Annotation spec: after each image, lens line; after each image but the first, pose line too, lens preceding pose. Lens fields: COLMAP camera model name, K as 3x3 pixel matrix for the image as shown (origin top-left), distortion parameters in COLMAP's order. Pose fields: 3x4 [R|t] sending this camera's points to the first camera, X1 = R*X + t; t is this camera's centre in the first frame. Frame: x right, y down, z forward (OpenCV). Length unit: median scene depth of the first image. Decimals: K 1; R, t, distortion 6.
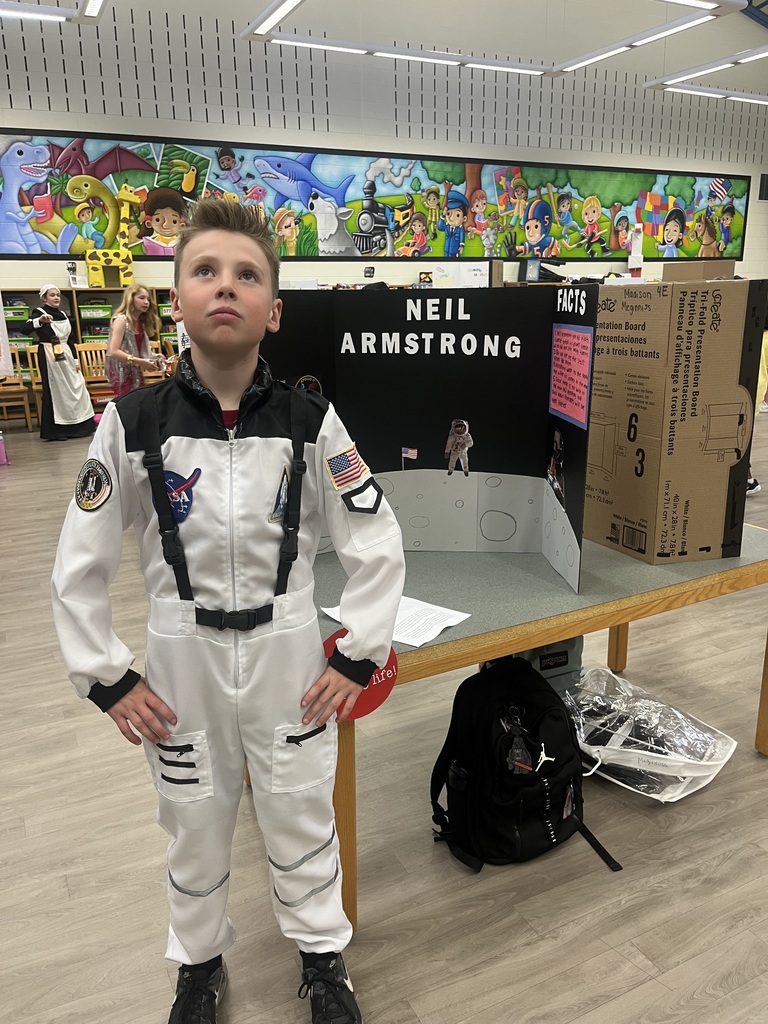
lens RADIAL K [[774.8, 0, 380.4], [0, 774.8, 509.4], [0, 0, 1]] dist [0.039264, -0.072049]
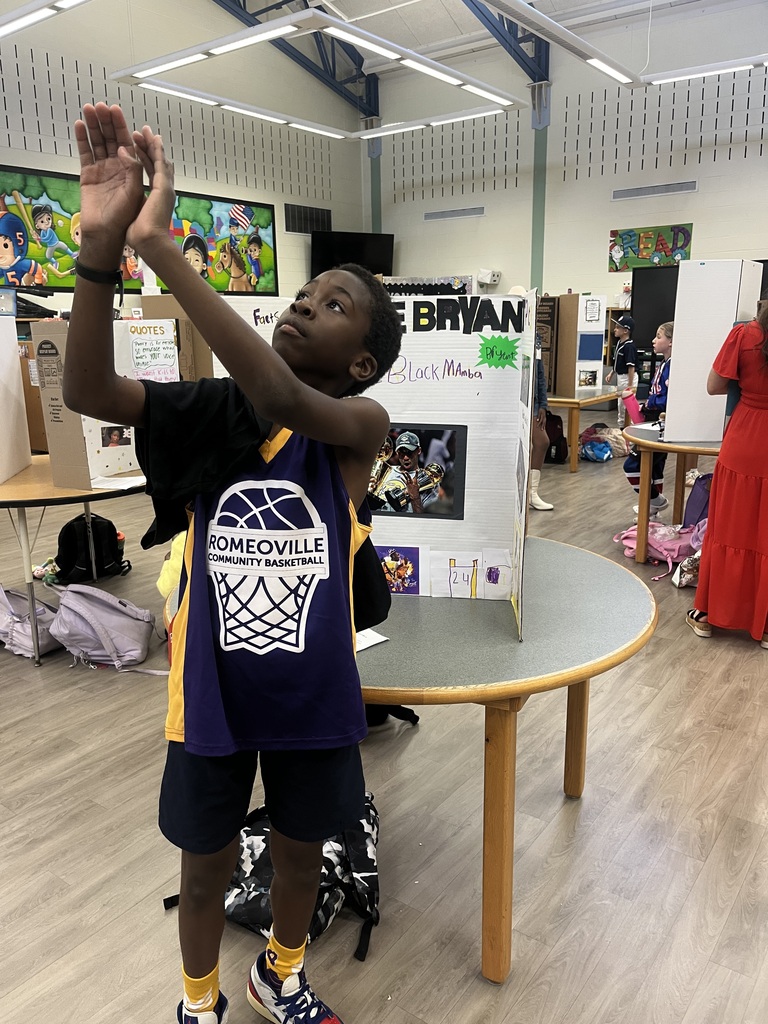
lens RADIAL K [[774.8, 0, 382.7], [0, 774.8, 513.5], [0, 0, 1]] dist [0.039264, -0.072049]
pose [[0.881298, -0.108283, 0.459987, 0.145237], [0.123925, 0.992284, -0.003843, -0.051621], [-0.456022, 0.060390, 0.887917, 0.162815]]
